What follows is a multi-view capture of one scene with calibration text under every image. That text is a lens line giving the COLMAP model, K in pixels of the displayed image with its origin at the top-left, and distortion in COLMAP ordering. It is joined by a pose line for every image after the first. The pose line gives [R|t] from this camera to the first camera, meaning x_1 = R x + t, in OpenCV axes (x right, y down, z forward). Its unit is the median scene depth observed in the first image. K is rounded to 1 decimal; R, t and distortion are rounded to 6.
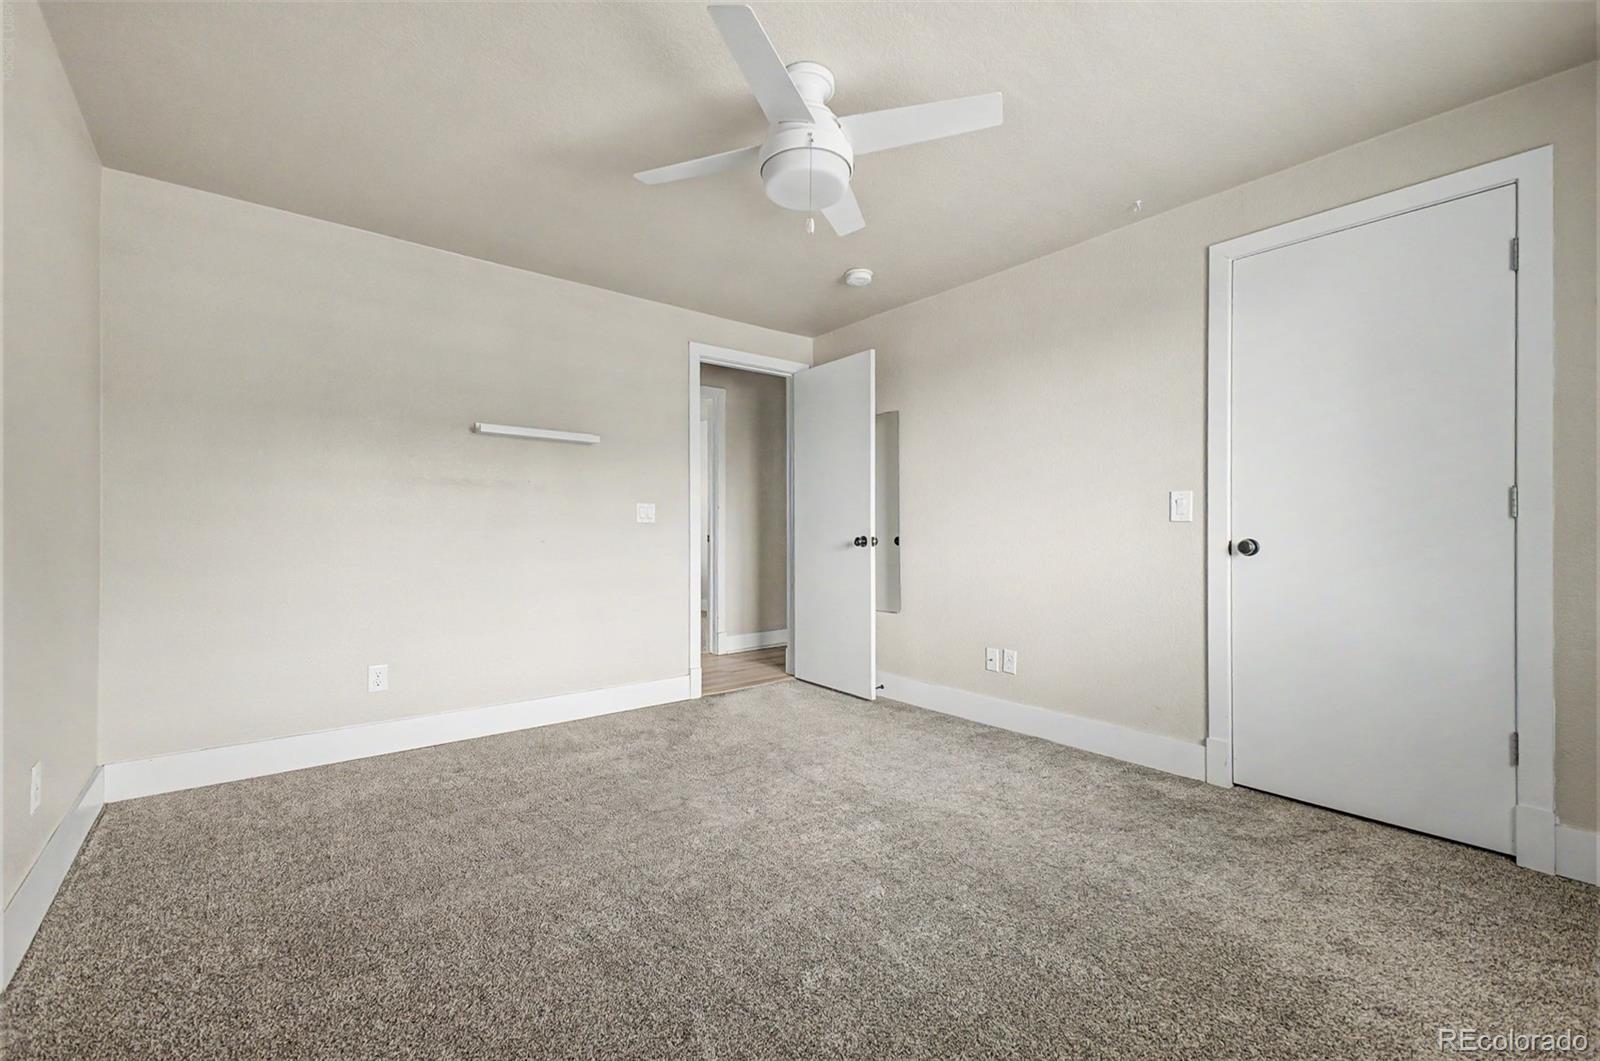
lens RADIAL K [[679.7, 0, 804.5], [0, 679.7, 528.4], [0, 0, 1]] dist [0.033719, -0.012954]
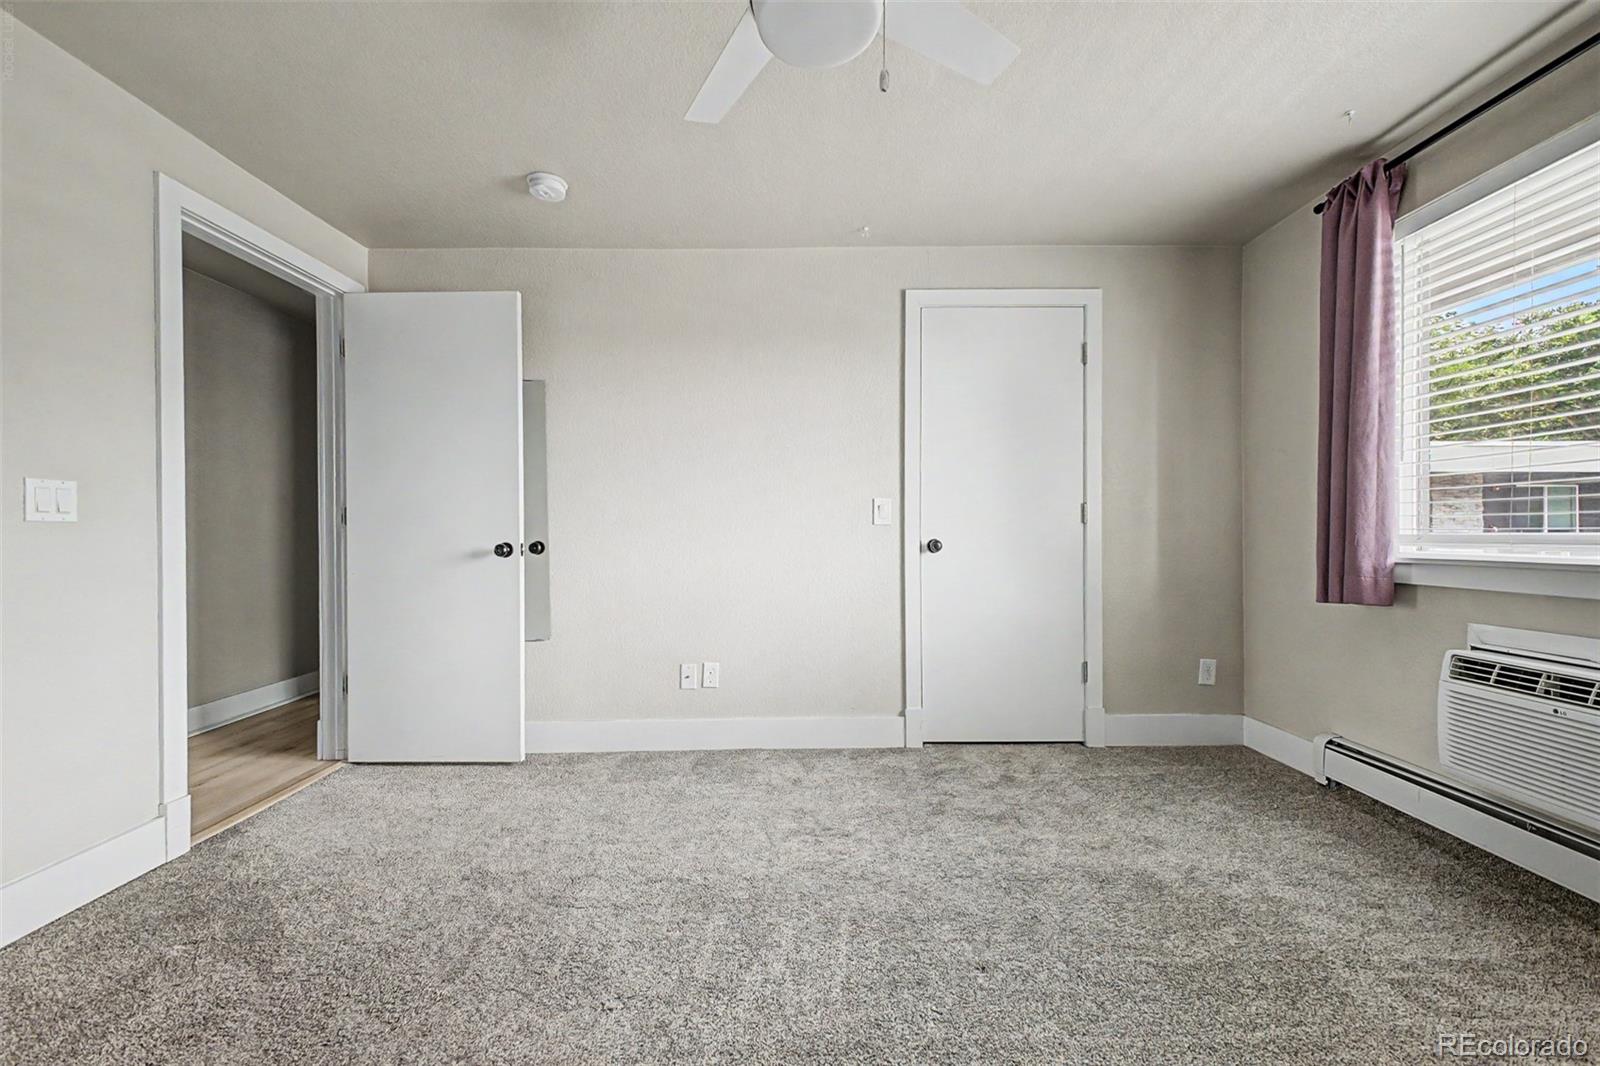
lens RADIAL K [[632.1, 0, 800.0], [0, 632.1, 533.0], [0, 0, 1]] dist [0.030321, -0.012558]
pose [[0.622476, -0.004527, 0.782626, -0.361096], [0.003398, 0.999989, 0.003082, 0.000121], [-0.782631, 0.000741, 0.622485, 0.455925]]
